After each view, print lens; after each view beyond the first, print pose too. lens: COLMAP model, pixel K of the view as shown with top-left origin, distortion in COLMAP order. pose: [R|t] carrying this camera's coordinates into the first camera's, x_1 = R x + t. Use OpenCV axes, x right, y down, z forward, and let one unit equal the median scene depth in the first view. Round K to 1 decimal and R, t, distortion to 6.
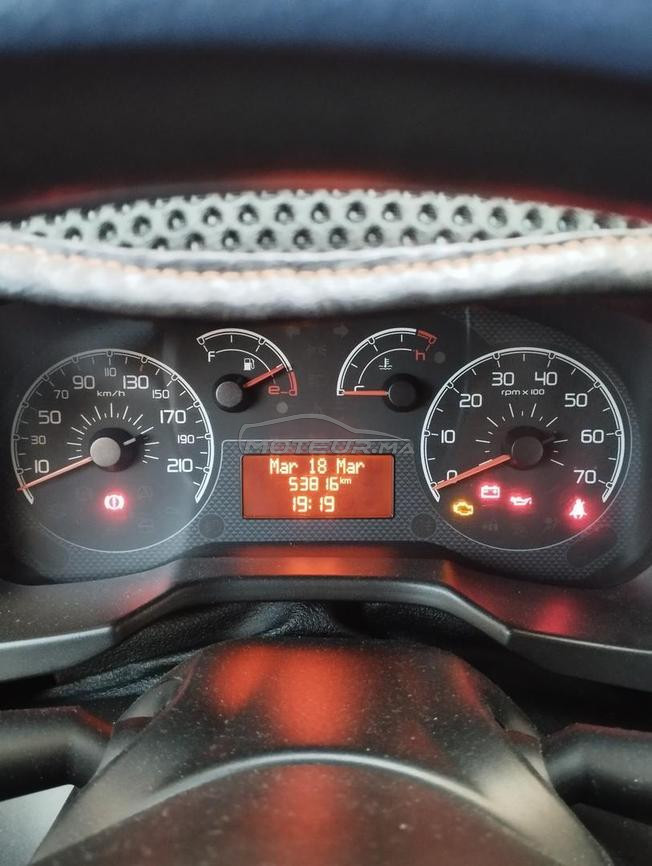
lens RADIAL K [[729.1, 0, 323.8], [0, 729.1, 430.1], [0, 0, 1]] dist [0.052893, -0.012383]
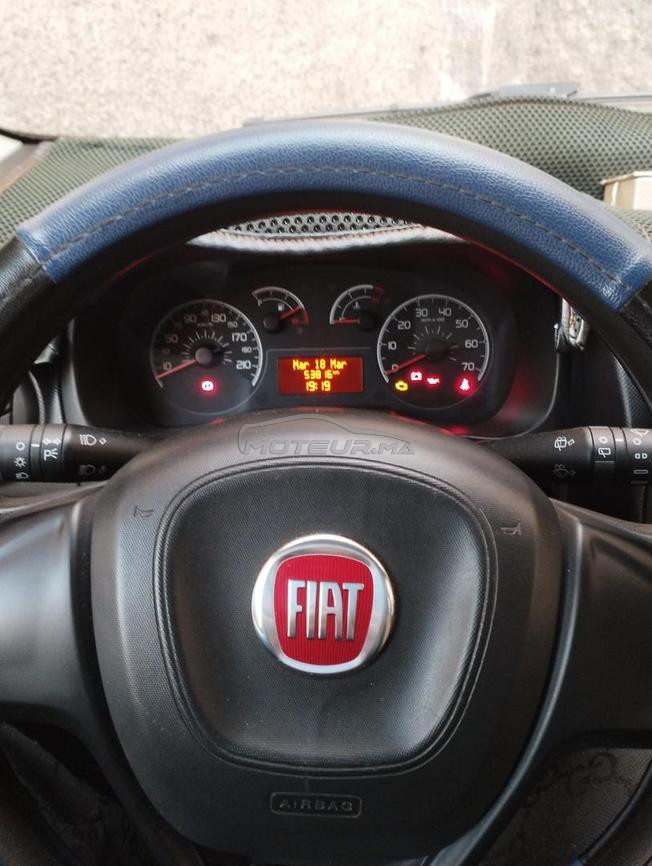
lens RADIAL K [[729.1, 0, 326.7], [0, 729.1, 435.7], [0, 0, 1]] dist [0.052893, -0.012383]
pose [[0.999718, -0.020585, 0.011862, -0.017453], [0.020739, 0.999700, -0.013045, 0.253587], [-0.011590, 0.013287, 0.999845, -0.802760]]
